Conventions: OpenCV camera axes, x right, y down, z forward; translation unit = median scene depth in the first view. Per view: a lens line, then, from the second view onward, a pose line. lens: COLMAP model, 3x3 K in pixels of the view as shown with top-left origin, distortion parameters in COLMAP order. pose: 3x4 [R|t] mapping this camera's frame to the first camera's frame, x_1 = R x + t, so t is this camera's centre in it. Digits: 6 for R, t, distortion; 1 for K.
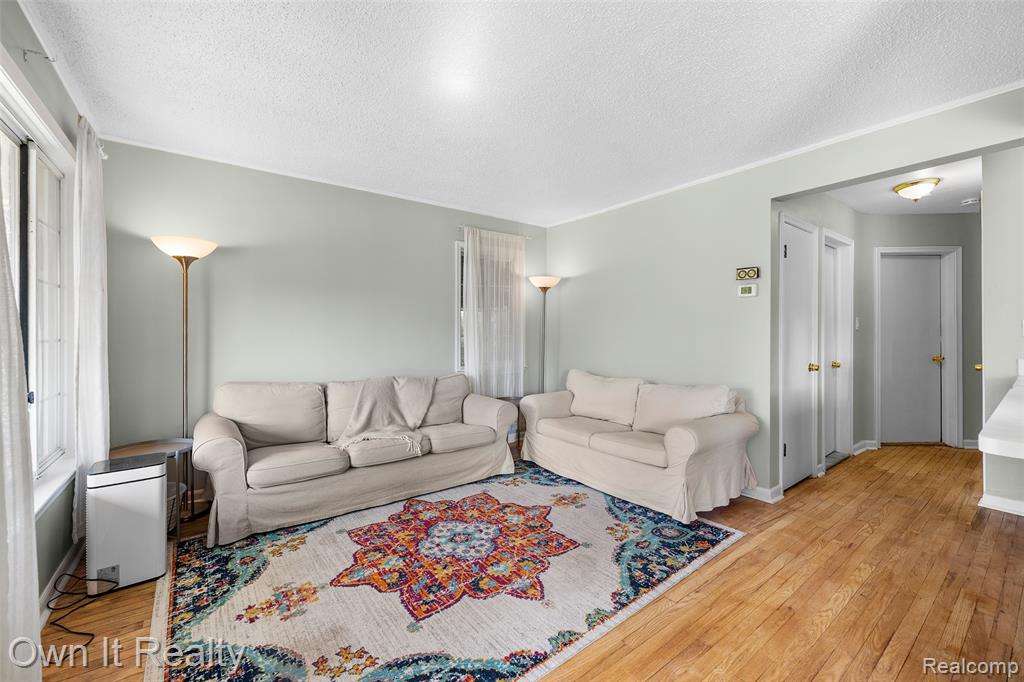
lens RADIAL K [[413.2, 0, 521.2], [0, 413.2, 337.1], [0, 0, 1]] dist [-0.005689, 0.002397]
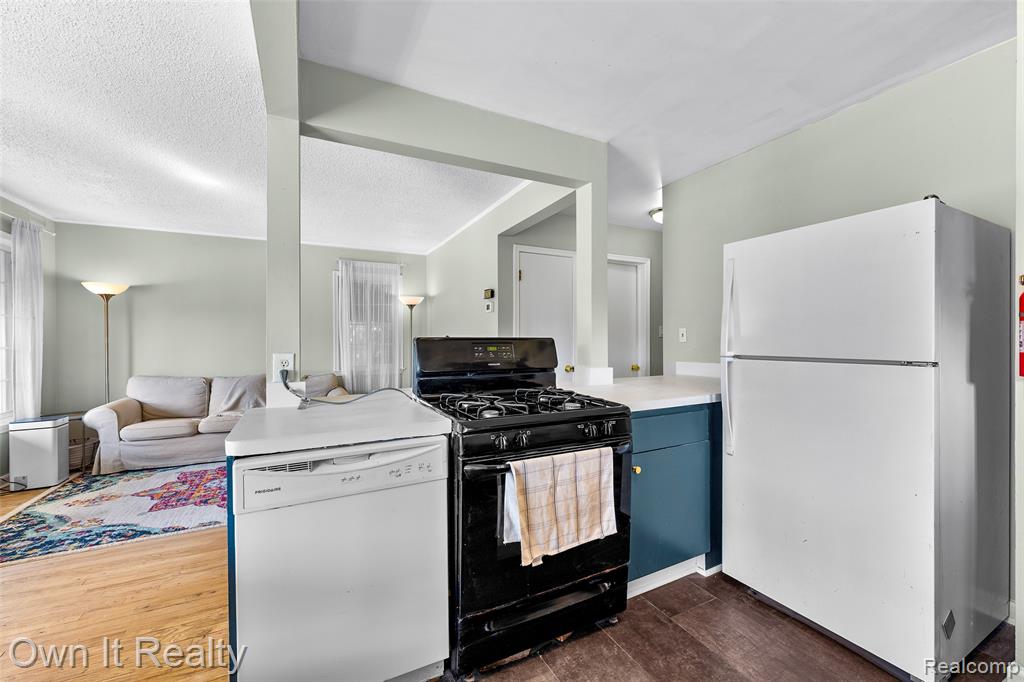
lens RADIAL K [[413.2, 0, 530.7], [0, 413.2, 342.8], [0, 0, 1]] dist [-0.005689, 0.002397]
pose [[0.986461, -0.004946, -0.163918, 1.150767], [0.004066, 0.999975, -0.005706, 0.004919], [0.163943, 0.004963, 0.986457, -0.306297]]
